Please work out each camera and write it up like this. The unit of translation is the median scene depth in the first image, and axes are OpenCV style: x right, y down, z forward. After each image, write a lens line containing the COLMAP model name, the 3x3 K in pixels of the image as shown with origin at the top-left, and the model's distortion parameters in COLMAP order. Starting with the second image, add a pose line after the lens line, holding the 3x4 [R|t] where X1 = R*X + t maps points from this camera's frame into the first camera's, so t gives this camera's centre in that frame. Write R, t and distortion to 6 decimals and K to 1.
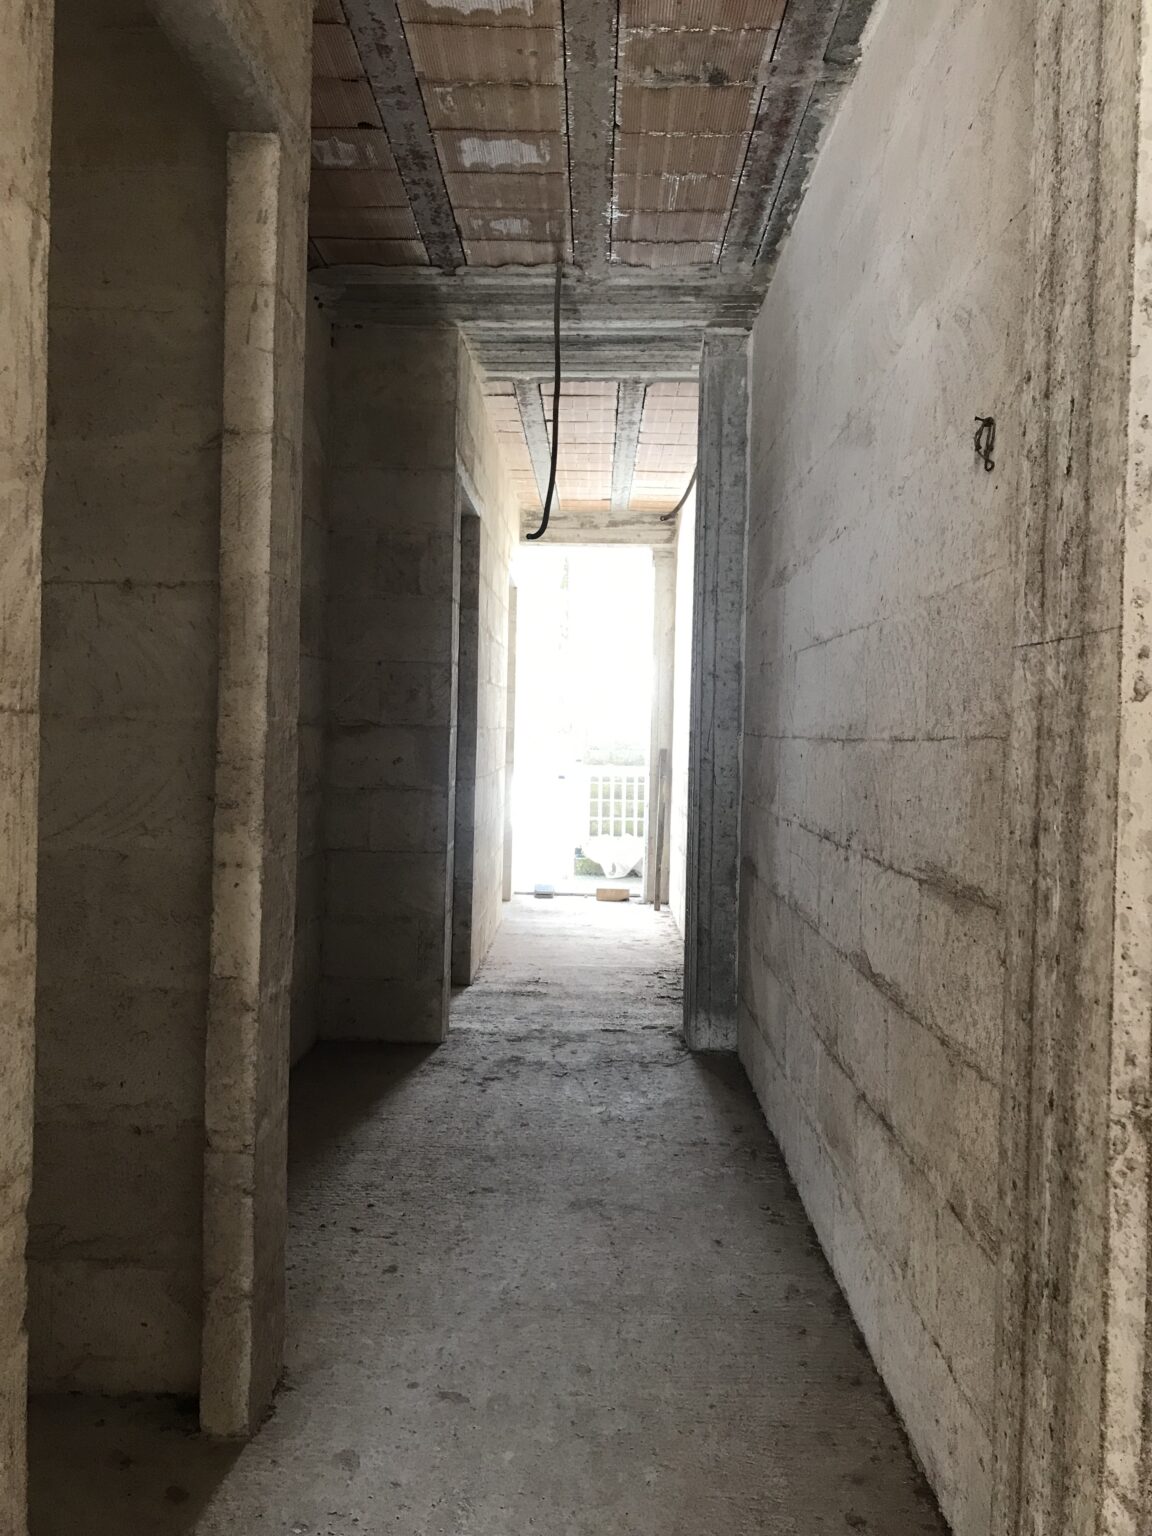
lens RADIAL K [[1261.5, 0, 574.5], [0, 1261.5, 770.9], [0, 0, 1]] dist [0.033146, -0.029775]
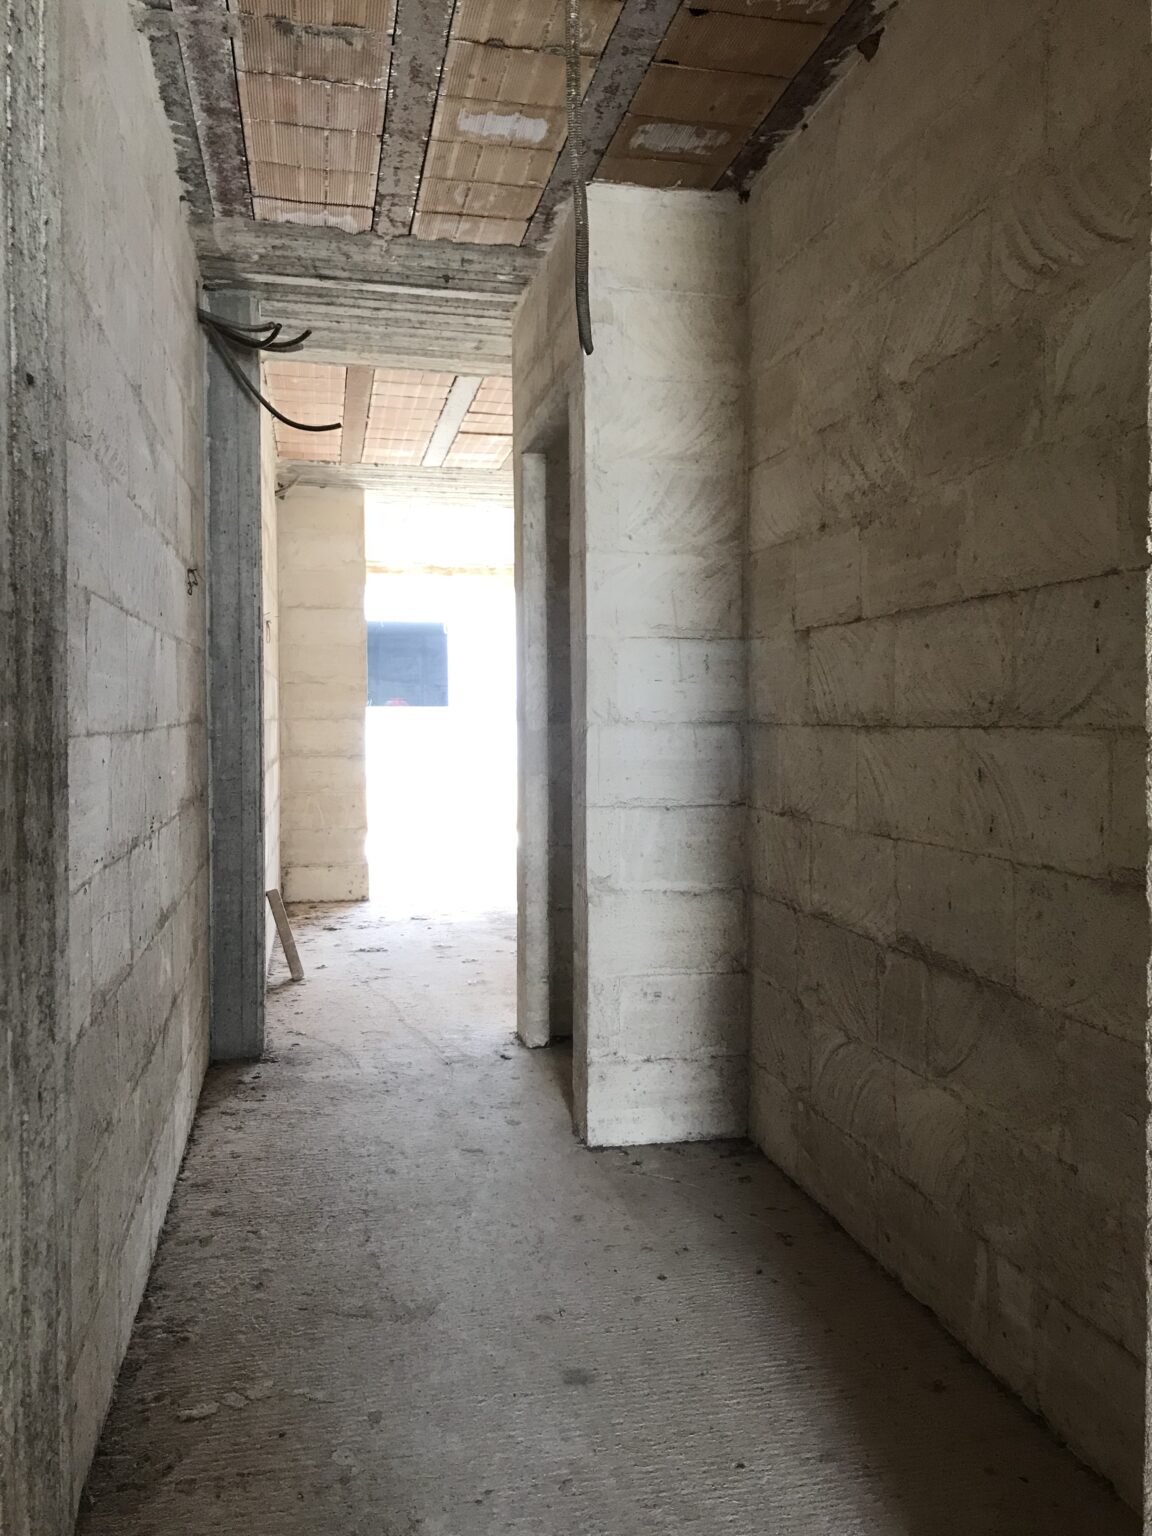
lens RADIAL K [[1261.5, 0, 576.3], [0, 1261.5, 758.0], [0, 0, 1]] dist [0.033146, -0.029775]
pose [[-0.975587, -0.012720, -0.219246, 0.101938], [-0.026186, 0.997937, 0.058621, -0.069059], [0.218048, 0.062931, -0.973907, 2.013290]]
